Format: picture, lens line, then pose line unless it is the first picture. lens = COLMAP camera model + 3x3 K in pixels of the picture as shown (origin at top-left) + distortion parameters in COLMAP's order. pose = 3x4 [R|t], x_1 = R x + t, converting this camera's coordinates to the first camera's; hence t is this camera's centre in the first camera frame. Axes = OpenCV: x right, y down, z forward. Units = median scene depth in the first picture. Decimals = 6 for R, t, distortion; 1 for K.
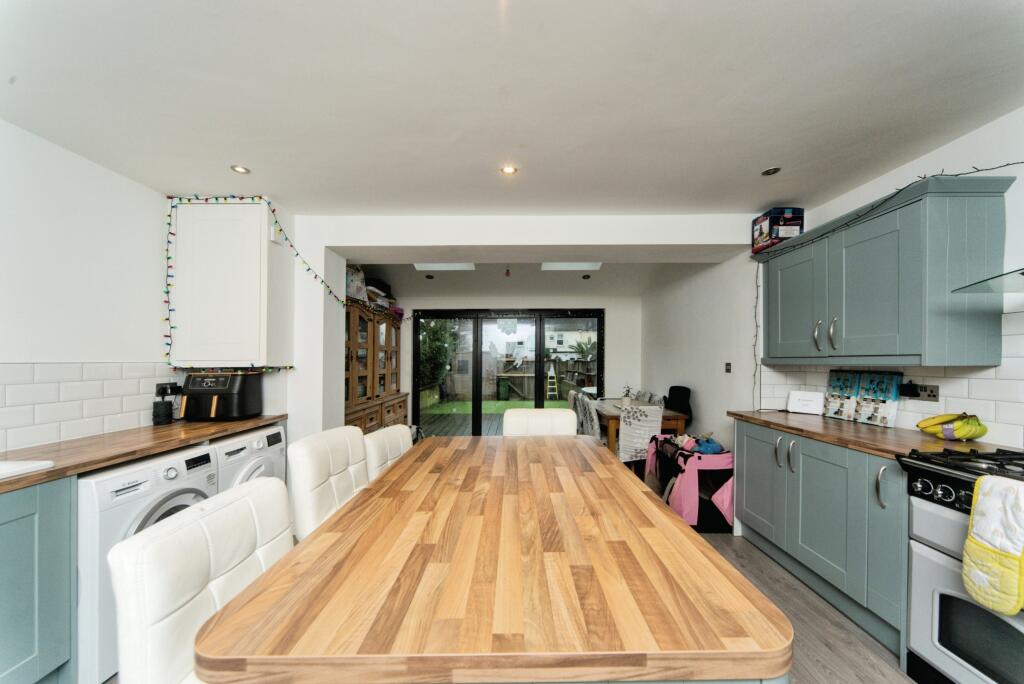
lens RADIAL K [[365.7, 0, 513.5], [0, 365.7, 351.1], [0, 0, 1]] dist [0.000769, -0.000495]
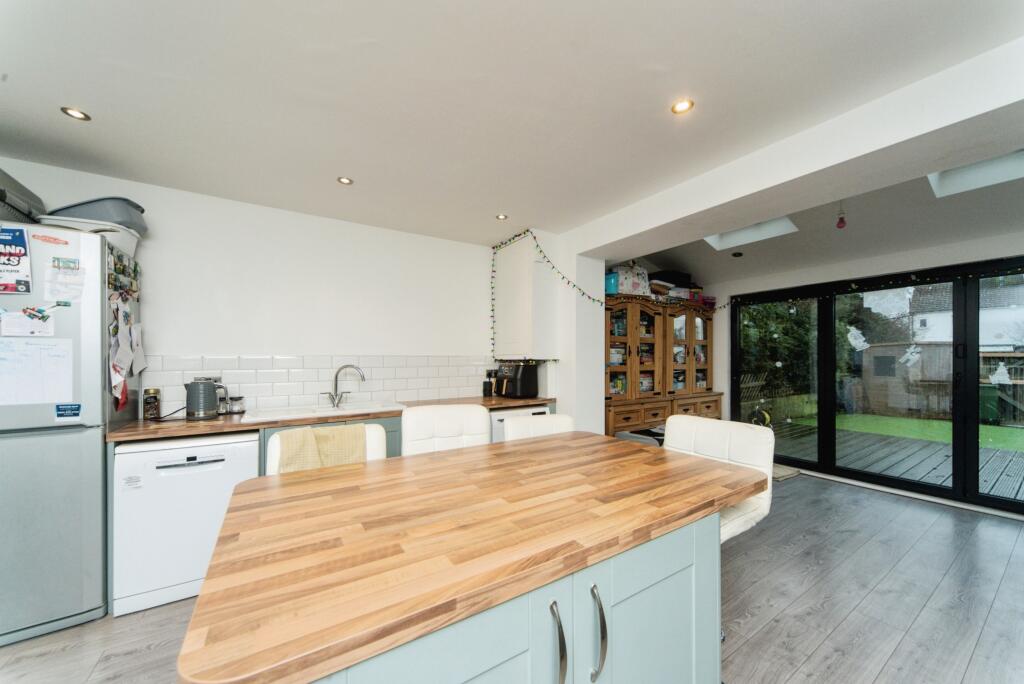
lens RADIAL K [[365.7, 0, 514.2], [0, 365.7, 351.4], [0, 0, 1]] dist [0.000769, -0.000495]
pose [[0.543086, -0.012204, -0.839588, 0.376775], [0.020917, 0.999781, -0.001002, 0.014505], [0.839416, -0.017017, 0.543223, 0.239893]]
